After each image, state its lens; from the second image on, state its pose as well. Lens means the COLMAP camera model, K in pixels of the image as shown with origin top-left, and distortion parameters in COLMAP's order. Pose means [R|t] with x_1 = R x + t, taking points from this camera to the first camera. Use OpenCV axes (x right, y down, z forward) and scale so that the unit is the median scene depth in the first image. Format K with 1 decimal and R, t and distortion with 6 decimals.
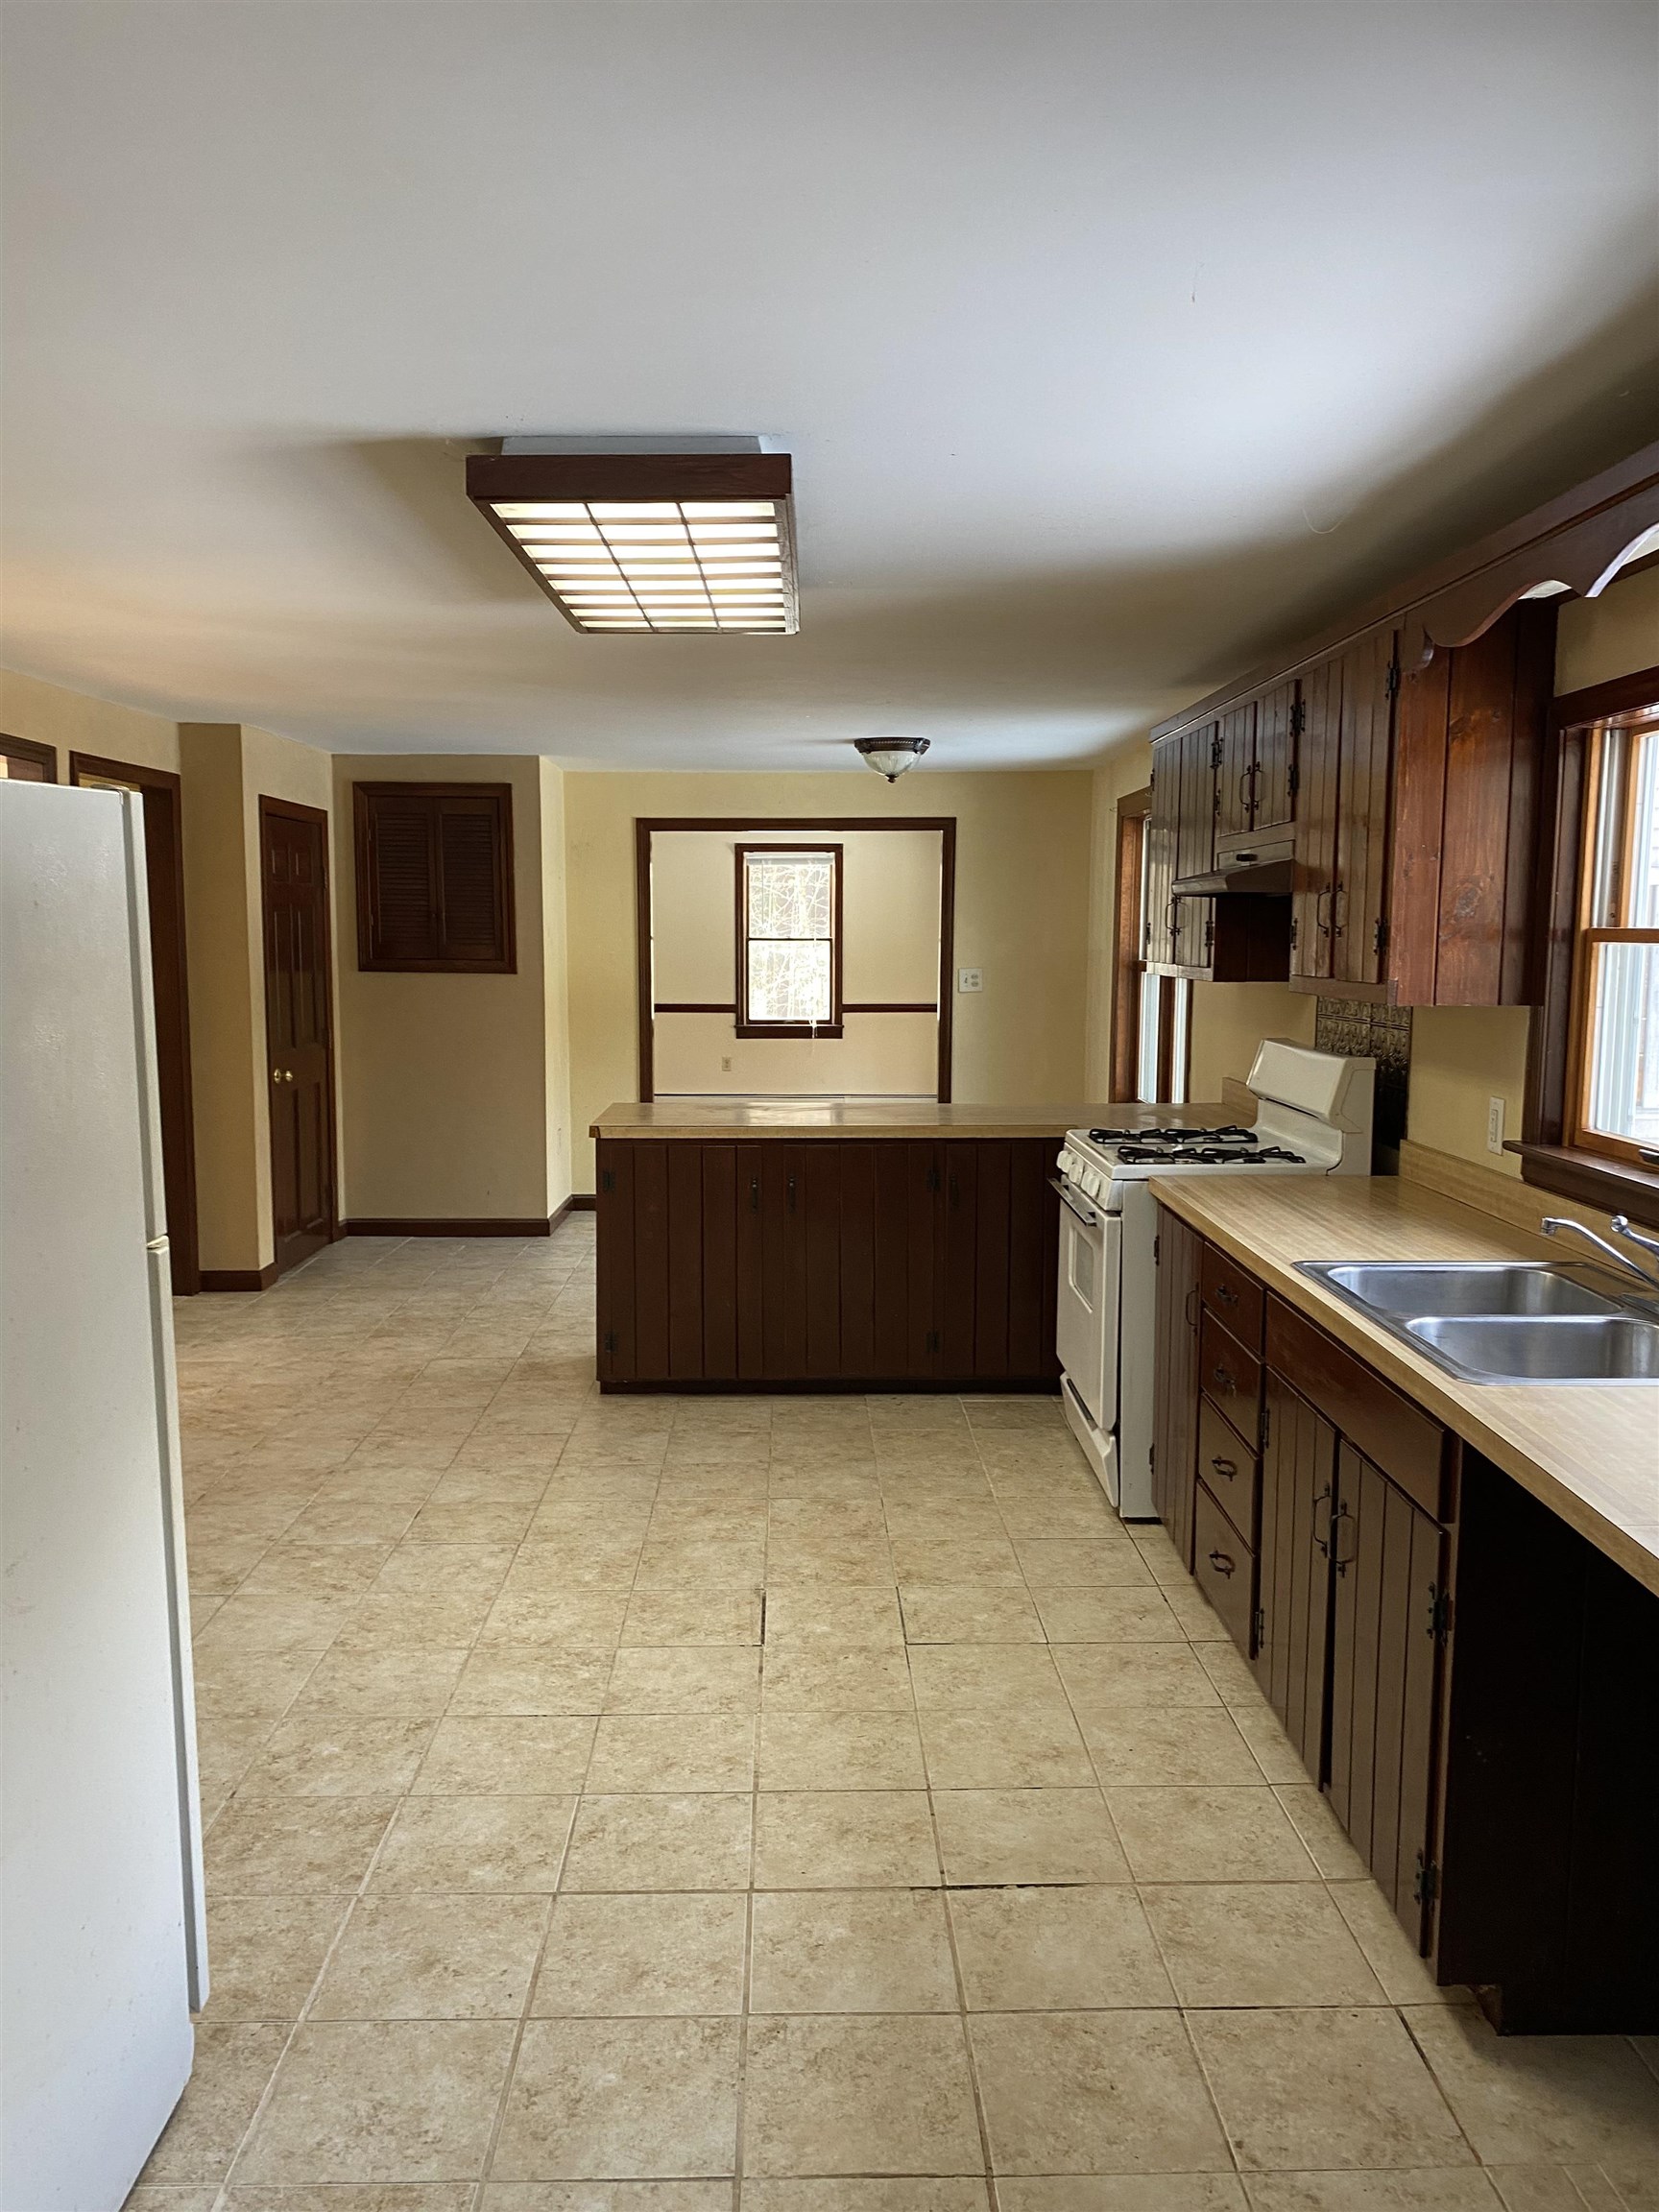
lens RADIAL K [[1675.0, 0, 829.5], [0, 1675.0, 1106.0], [0, 0, 1]] dist [0.045704, -0.093904]
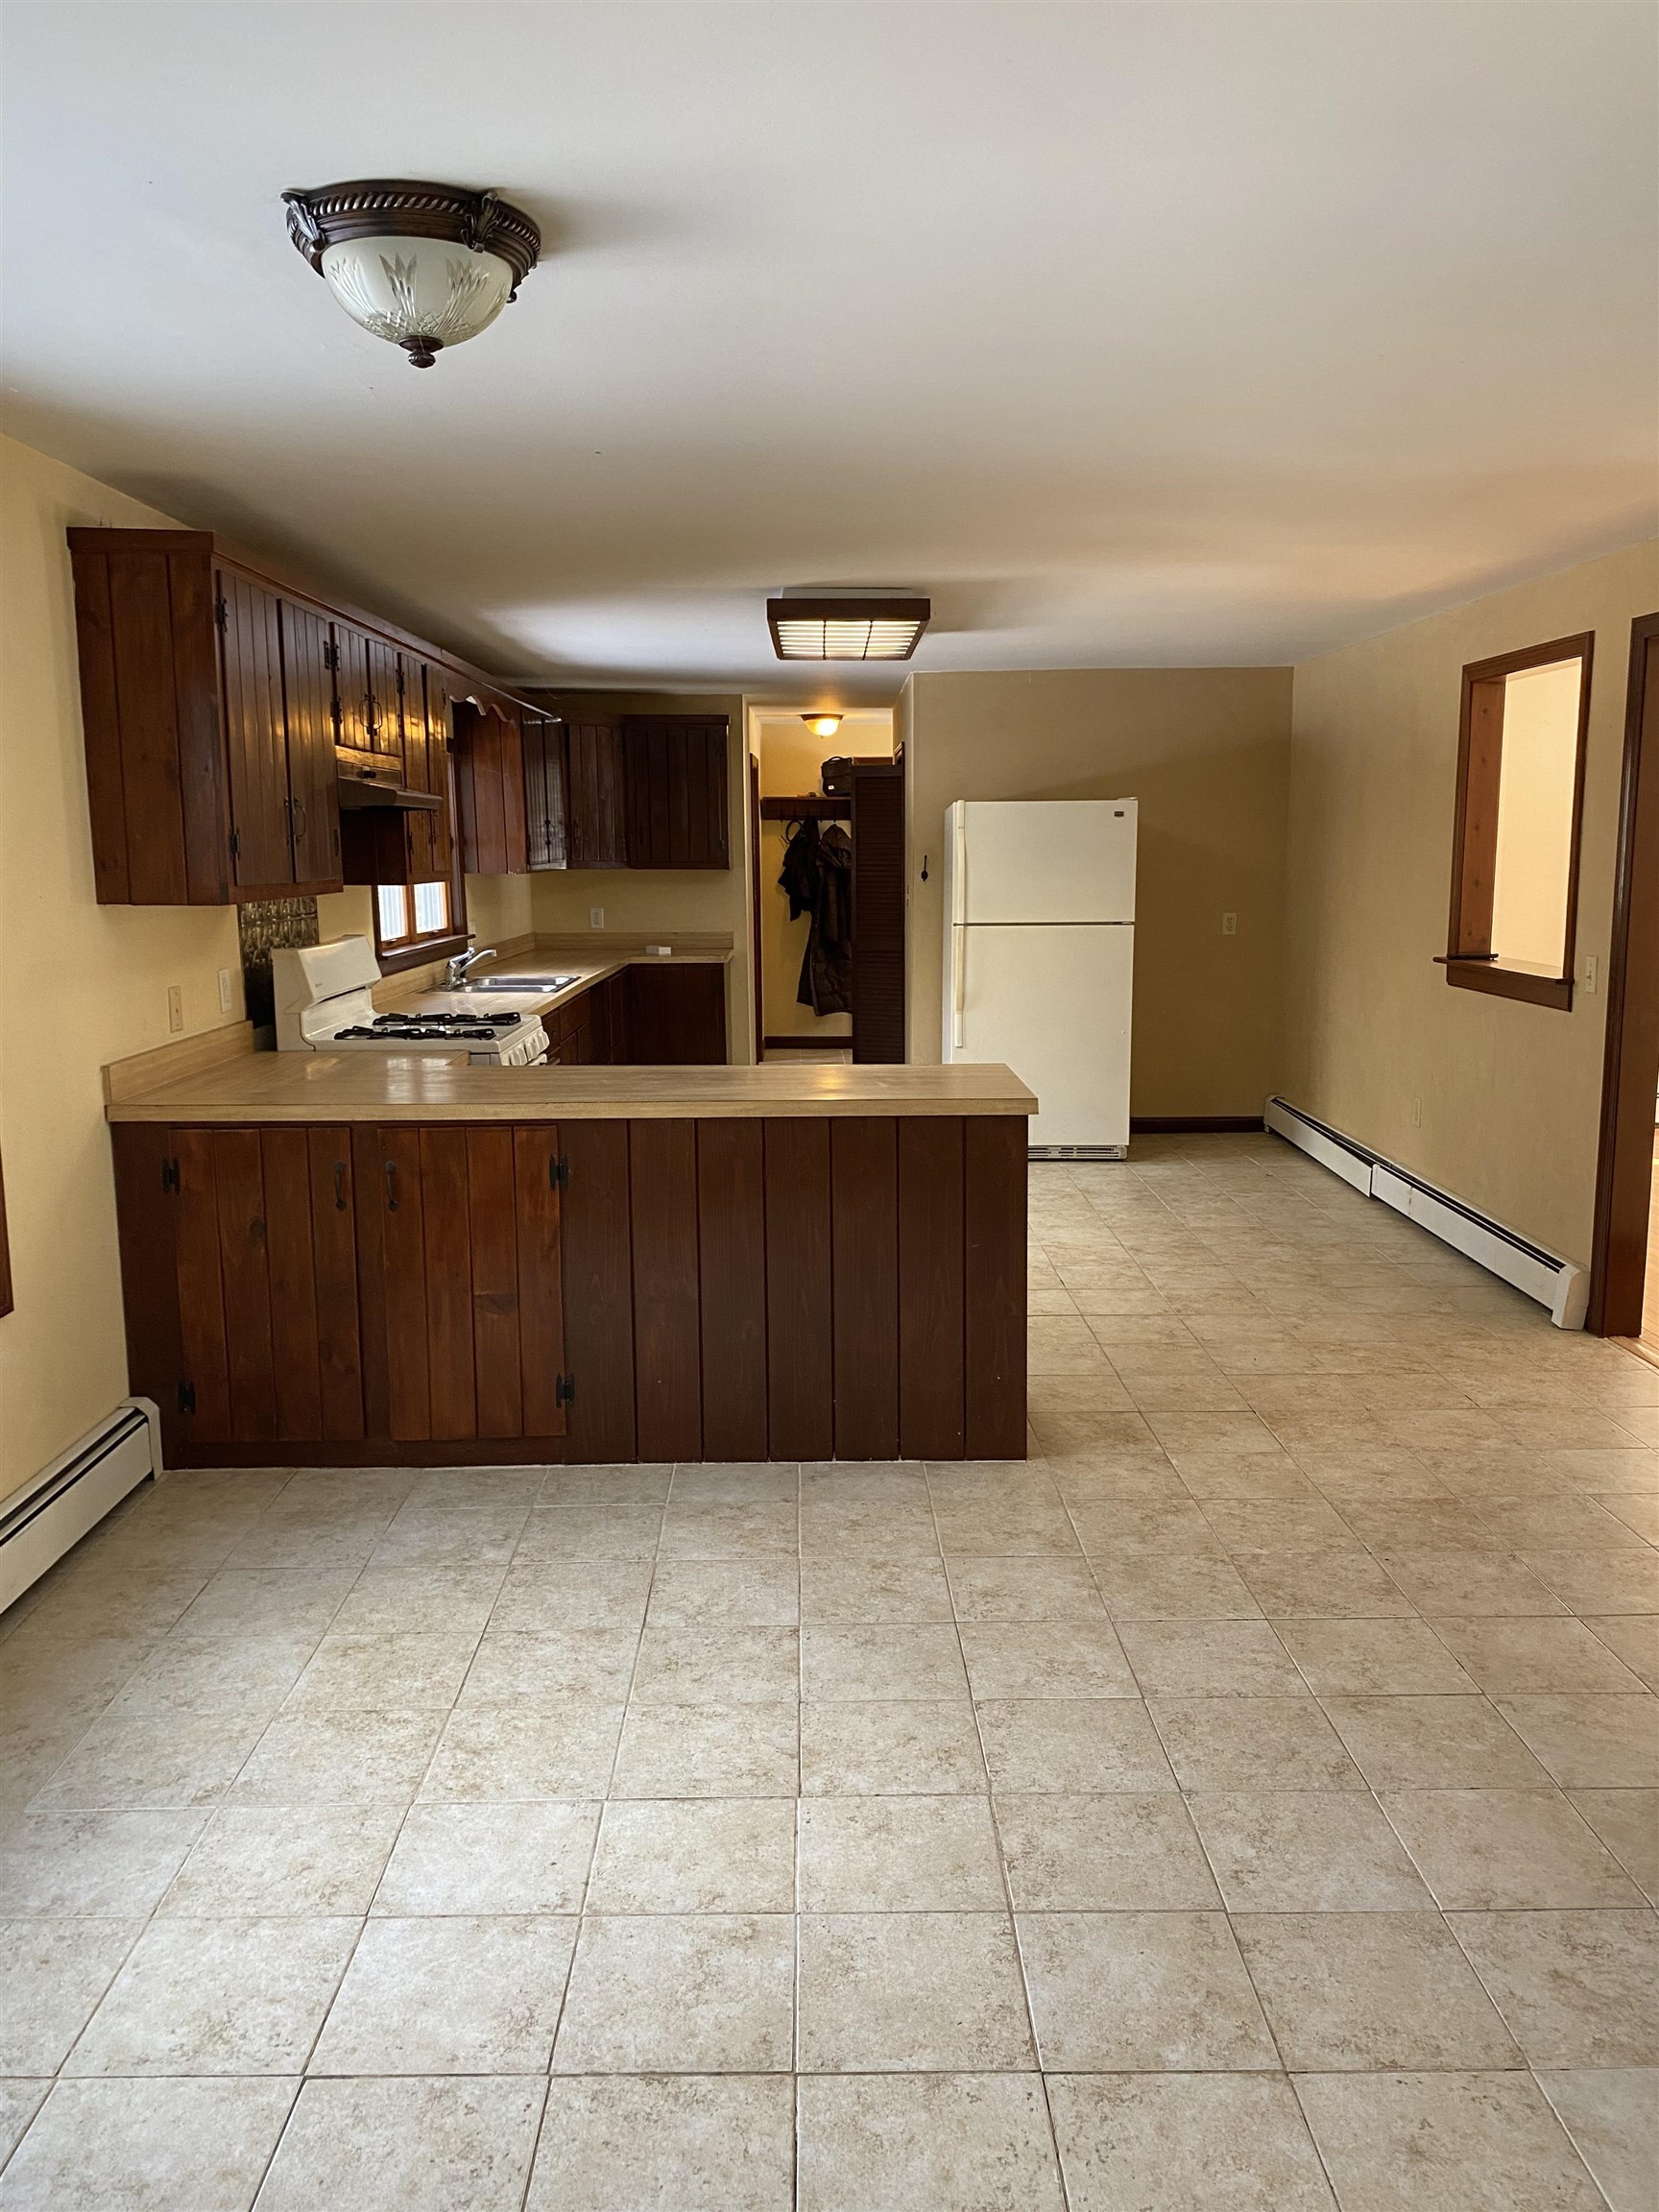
lens RADIAL K [[1675.0, 0, 829.5], [0, 1675.0, 1106.0], [0, 0, 1]] dist [0.045704, -0.093904]
pose [[-0.999990, 0.004237, -0.001376, -0.047183], [0.003722, 0.964294, 0.264808, -0.186031], [0.002449, 0.264801, -0.964300, 1.731017]]
